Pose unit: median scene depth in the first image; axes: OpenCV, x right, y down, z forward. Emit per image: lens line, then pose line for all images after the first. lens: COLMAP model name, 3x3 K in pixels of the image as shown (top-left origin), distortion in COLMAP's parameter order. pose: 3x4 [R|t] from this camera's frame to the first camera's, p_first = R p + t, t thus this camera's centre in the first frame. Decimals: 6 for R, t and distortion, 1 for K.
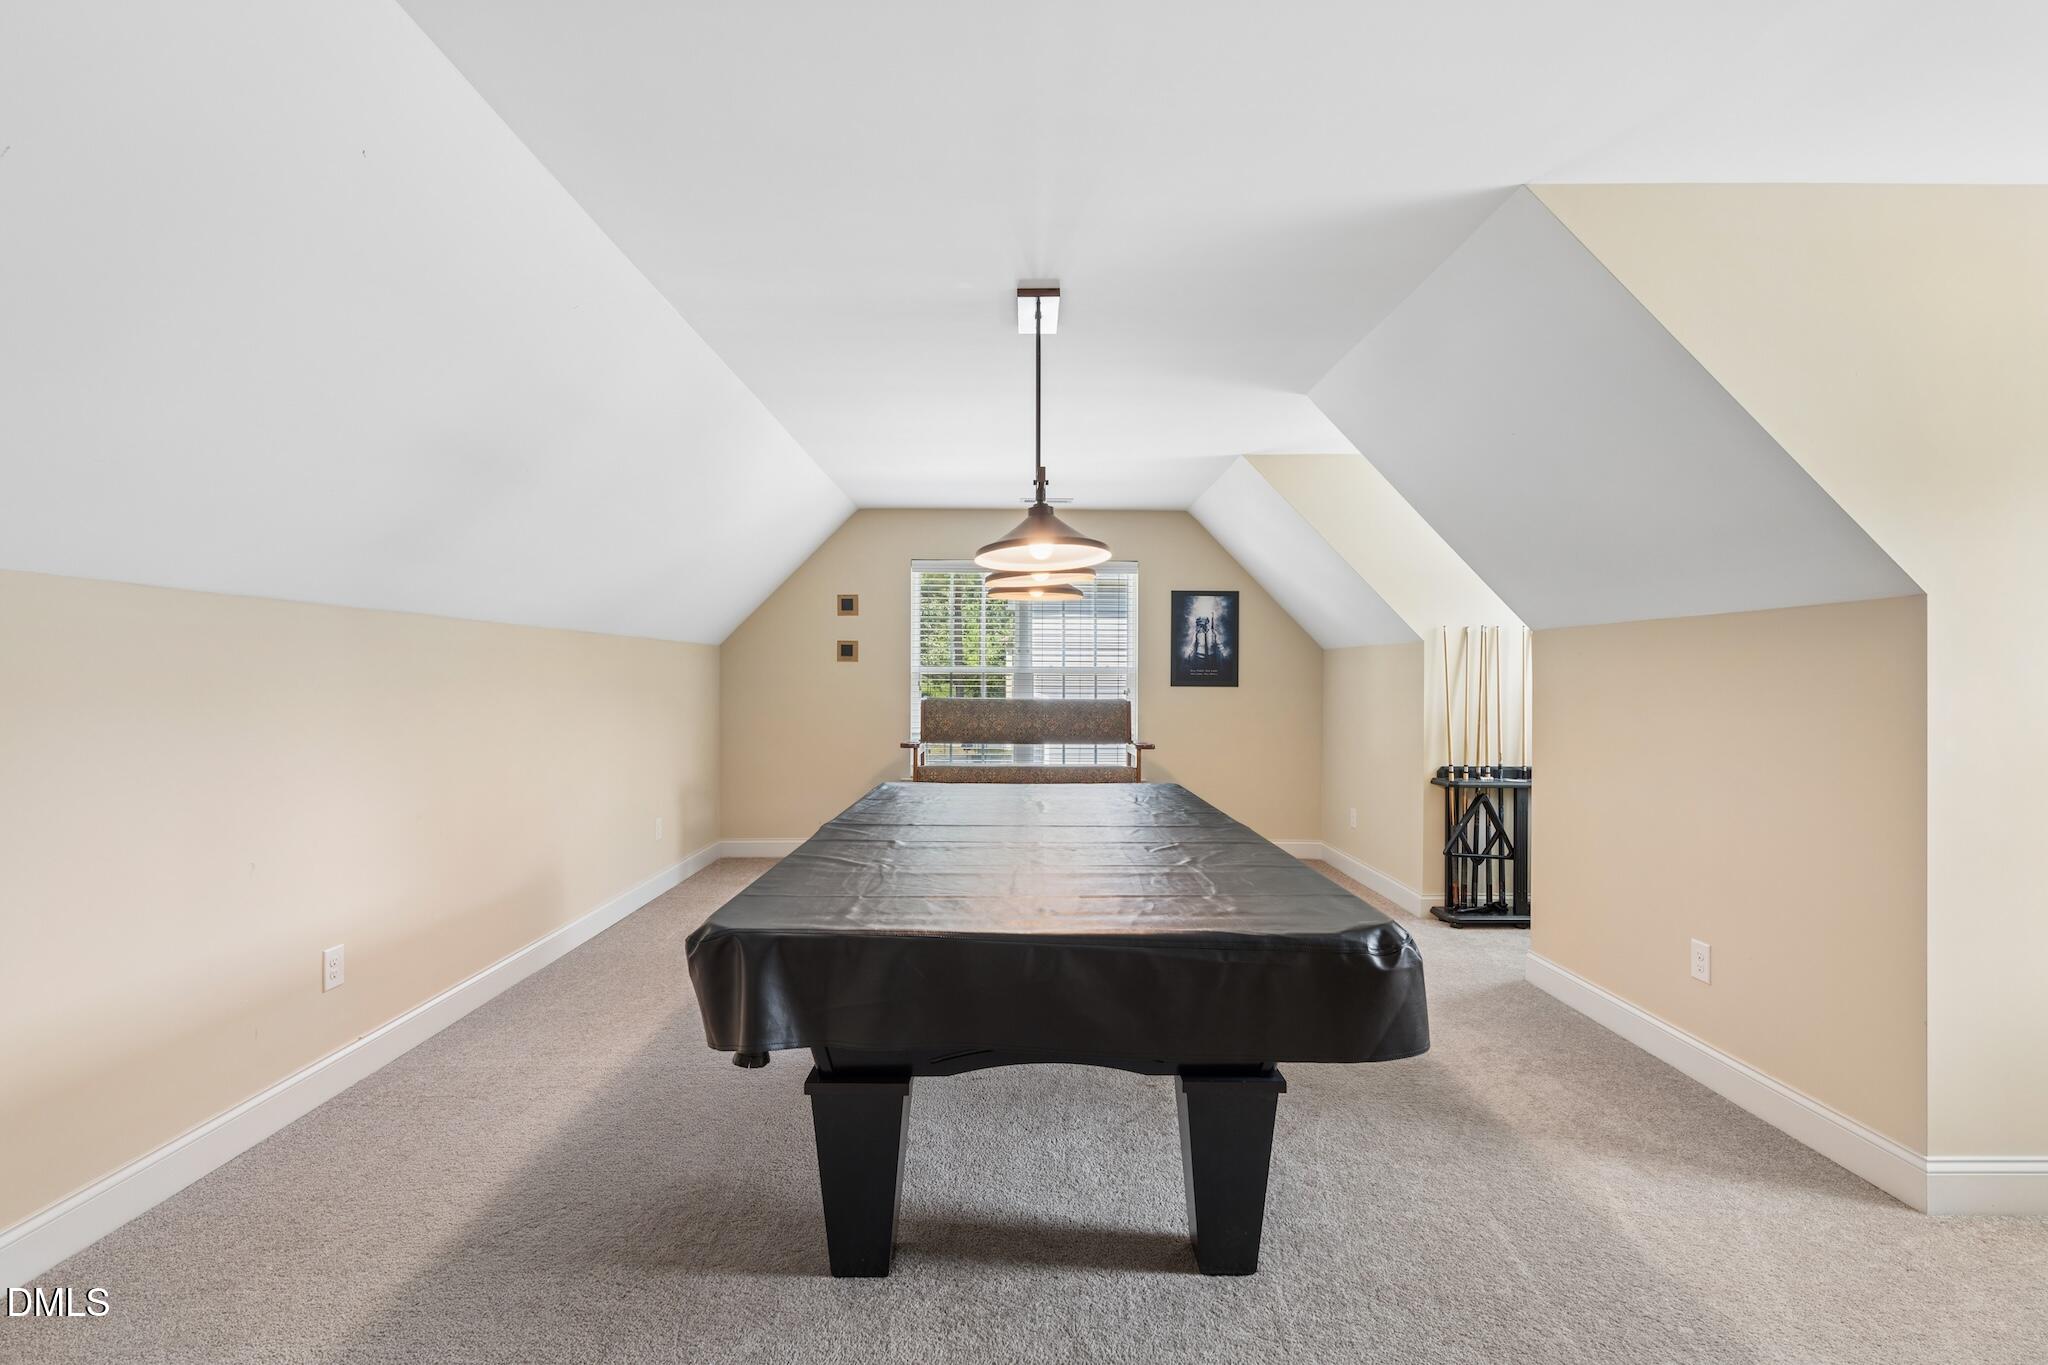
lens RADIAL K [[933.5, 0, 1020.7], [0, 933.5, 680.1], [0, 0, 1]] dist [-0.003854, 0.003702]
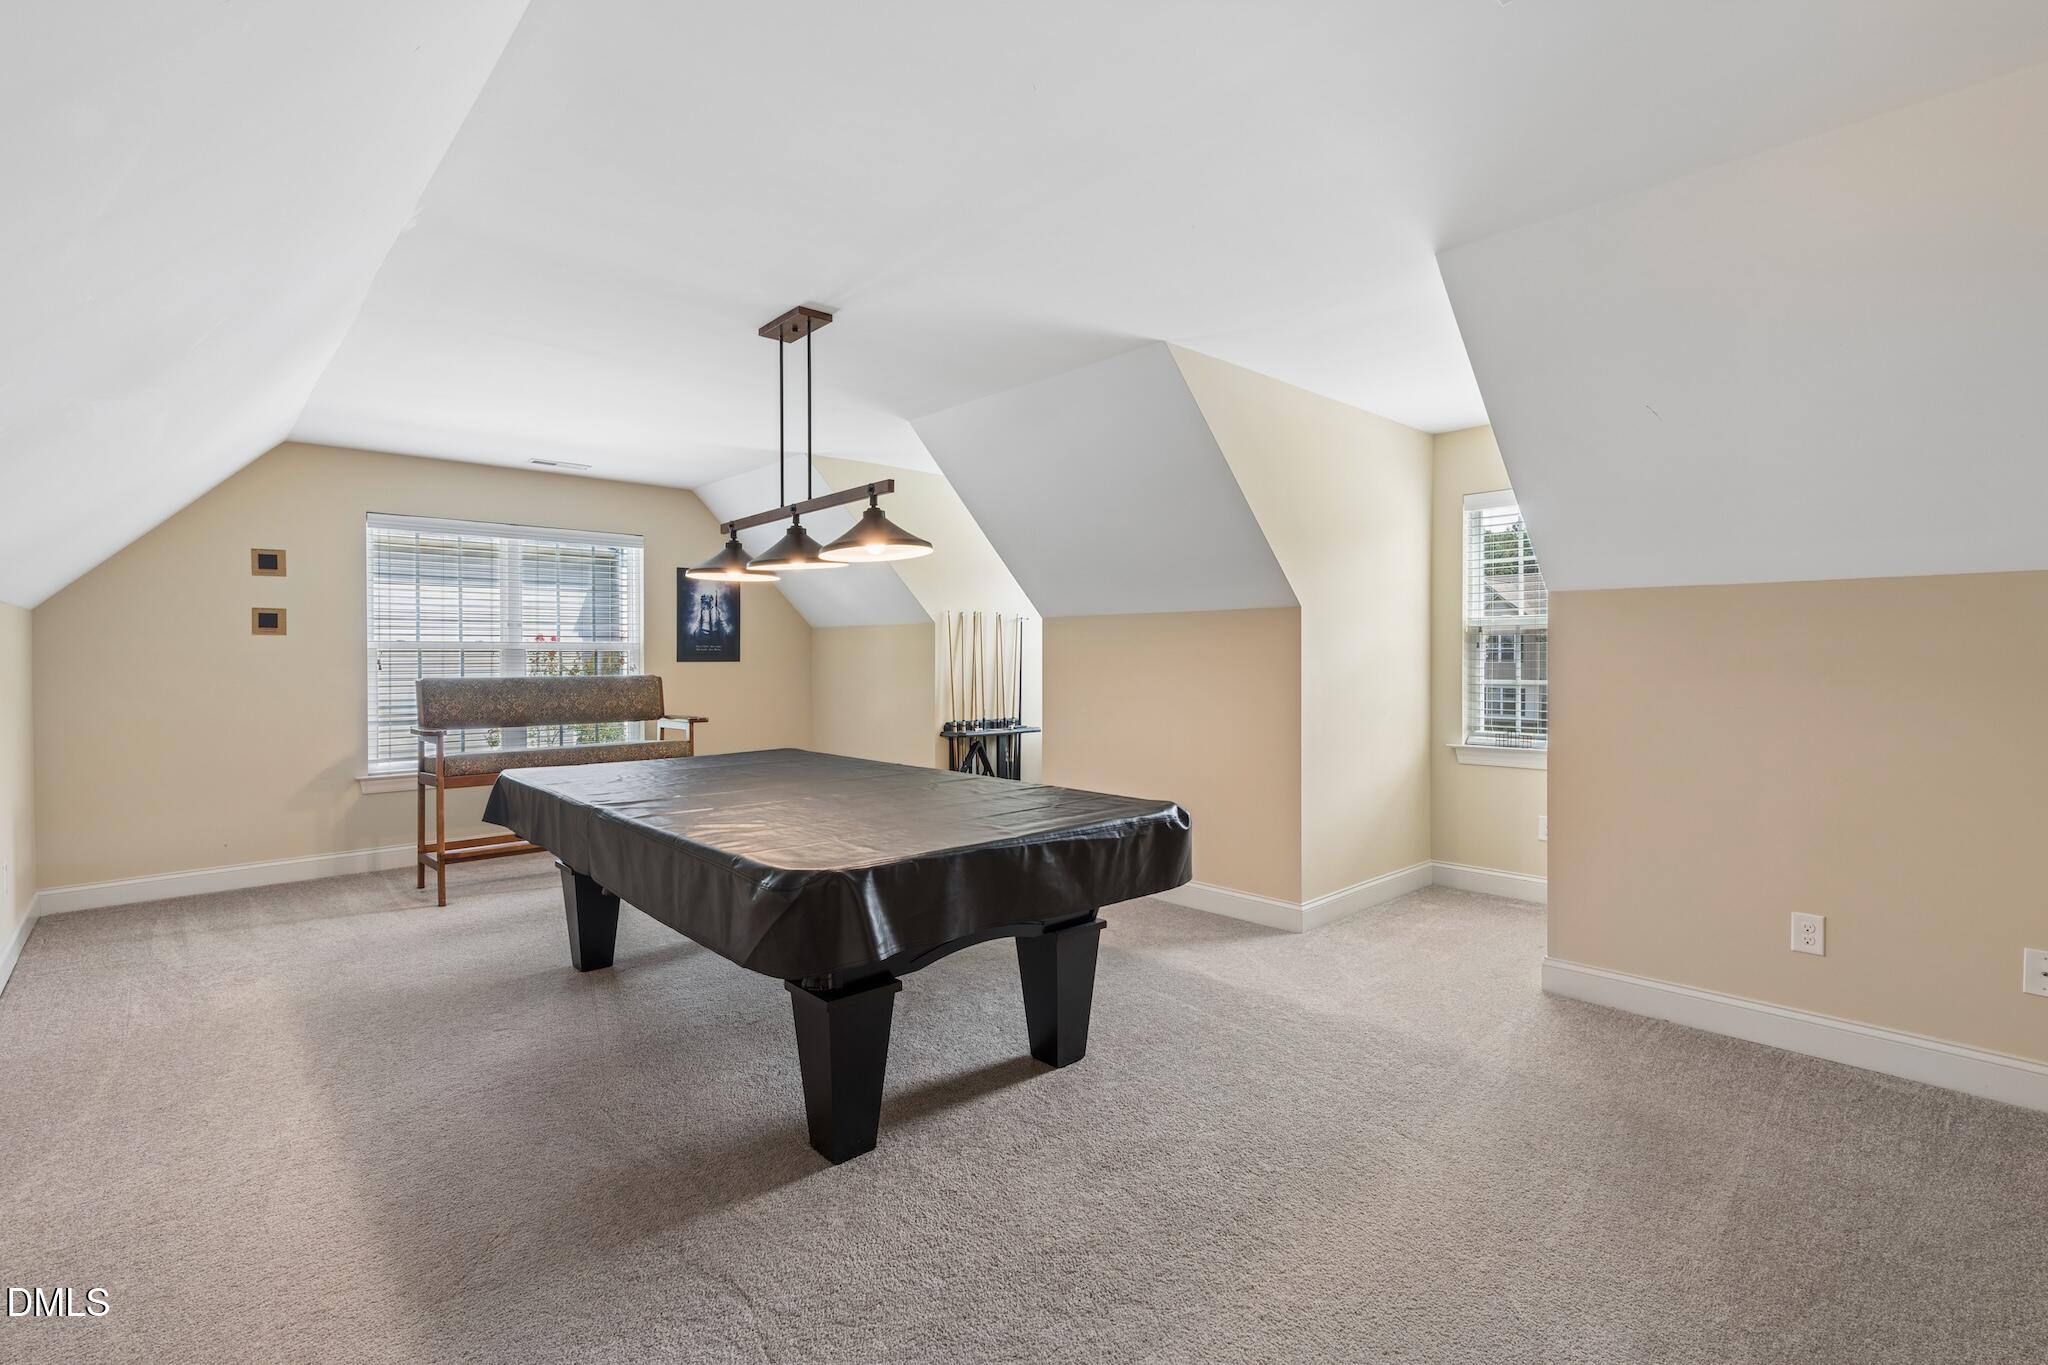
lens RADIAL K [[933.5, 0, 1029.2], [0, 933.5, 670.5], [0, 0, 1]] dist [-0.003854, 0.003702]
pose [[0.738723, -0.017842, 0.673773, -0.316011], [0.006578, 0.999793, 0.019263, -0.001191], [-0.673977, -0.009798, 0.738687, -0.009694]]
